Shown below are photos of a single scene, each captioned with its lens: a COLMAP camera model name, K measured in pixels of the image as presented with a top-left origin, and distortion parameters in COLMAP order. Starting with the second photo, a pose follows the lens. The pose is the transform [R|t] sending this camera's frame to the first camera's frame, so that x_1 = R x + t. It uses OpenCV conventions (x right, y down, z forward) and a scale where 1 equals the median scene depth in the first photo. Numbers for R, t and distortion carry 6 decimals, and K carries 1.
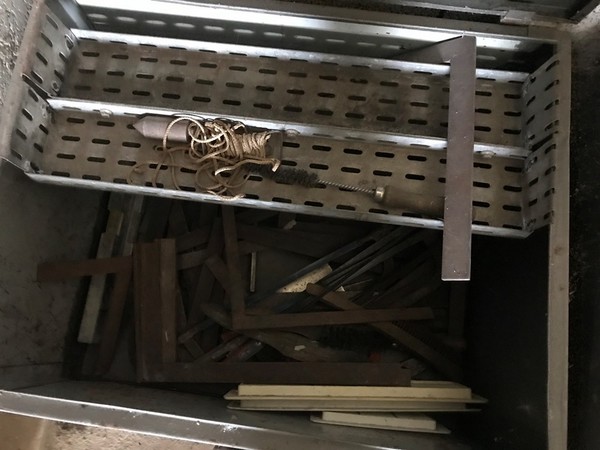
lens RADIAL K [[495.9, 0, 299.7], [0, 495.9, 217.4], [0, 0, 1]] dist [0.034066, -0.059702]
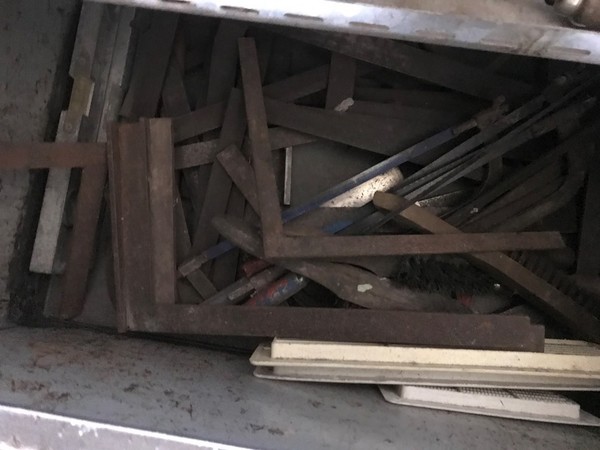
lens RADIAL K [[558.1, 0, 298.9], [0, 558.1, 213.7], [0, 0, 1]] dist [0.040515, -0.003437]
pose [[0.999376, 0.020562, -0.028713, -0.062668], [-0.016586, 0.991055, 0.132421, 0.067507], [0.031179, -0.131862, 0.990778, 0.271592]]
